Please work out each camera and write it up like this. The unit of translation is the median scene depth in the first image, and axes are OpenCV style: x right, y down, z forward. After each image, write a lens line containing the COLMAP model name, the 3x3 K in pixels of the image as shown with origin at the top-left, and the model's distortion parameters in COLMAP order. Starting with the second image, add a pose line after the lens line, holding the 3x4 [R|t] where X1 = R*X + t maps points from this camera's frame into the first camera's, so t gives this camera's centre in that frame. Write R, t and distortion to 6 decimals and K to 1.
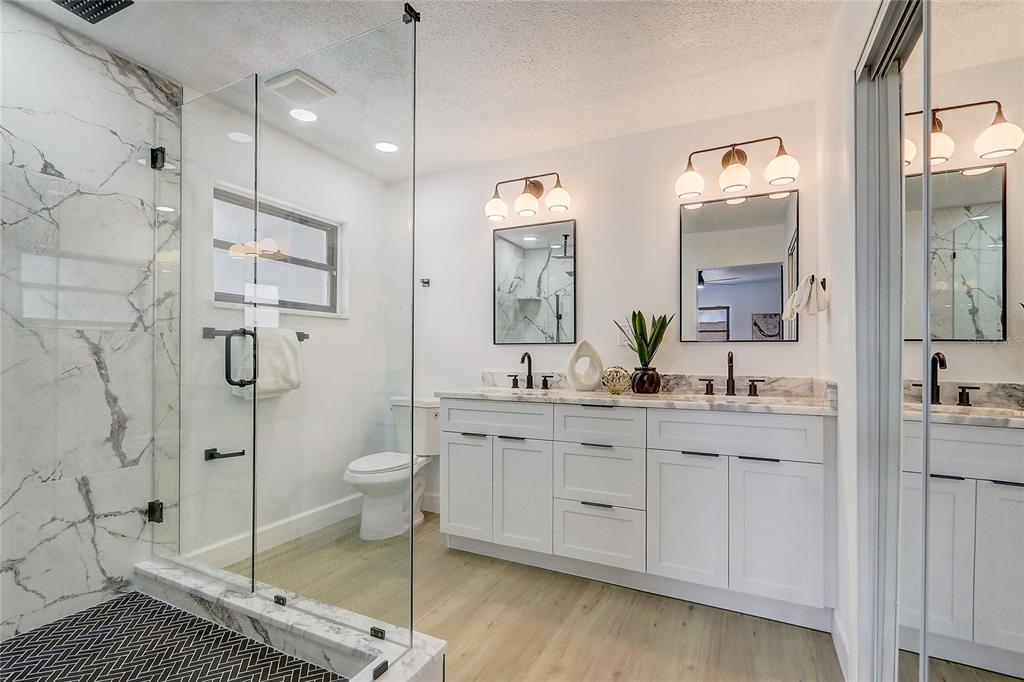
lens RADIAL K [[472.0, 0, 511.6], [0, 472.0, 348.9], [0, 0, 1]] dist [-0.003533, 0.000019]
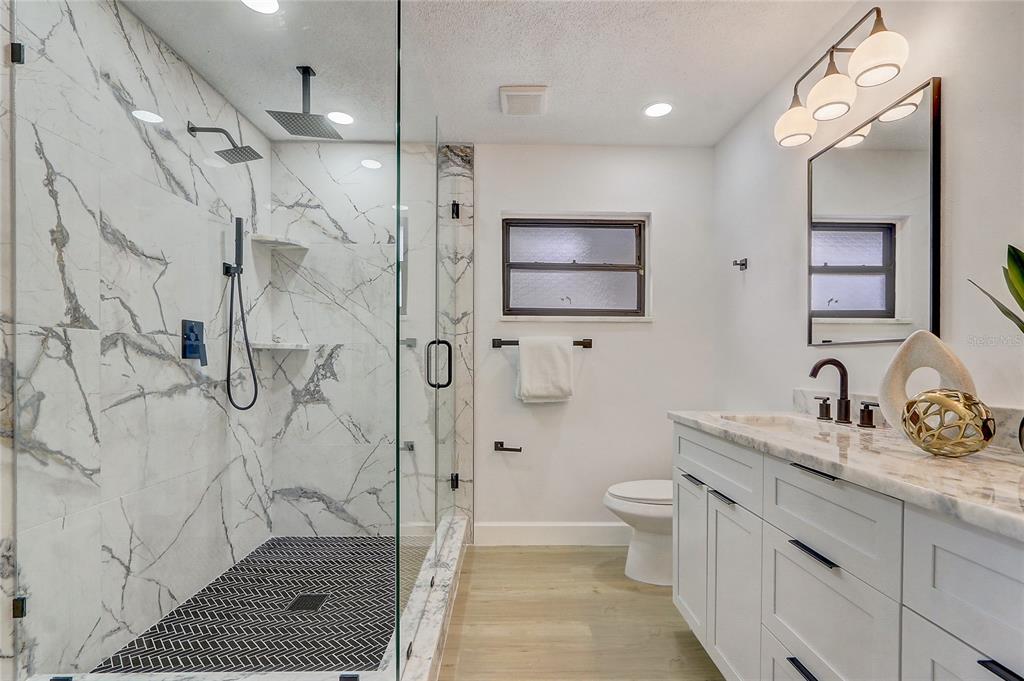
lens RADIAL K [[472.0, 0, 516.2], [0, 472.0, 363.1], [0, 0, 1]] dist [-0.003533, 0.000019]
pose [[0.462261, 0.002282, -0.886741, 0.397495], [0.006261, 0.999963, 0.005837, 0.008437], [0.886722, -0.008250, 0.462230, 0.453049]]
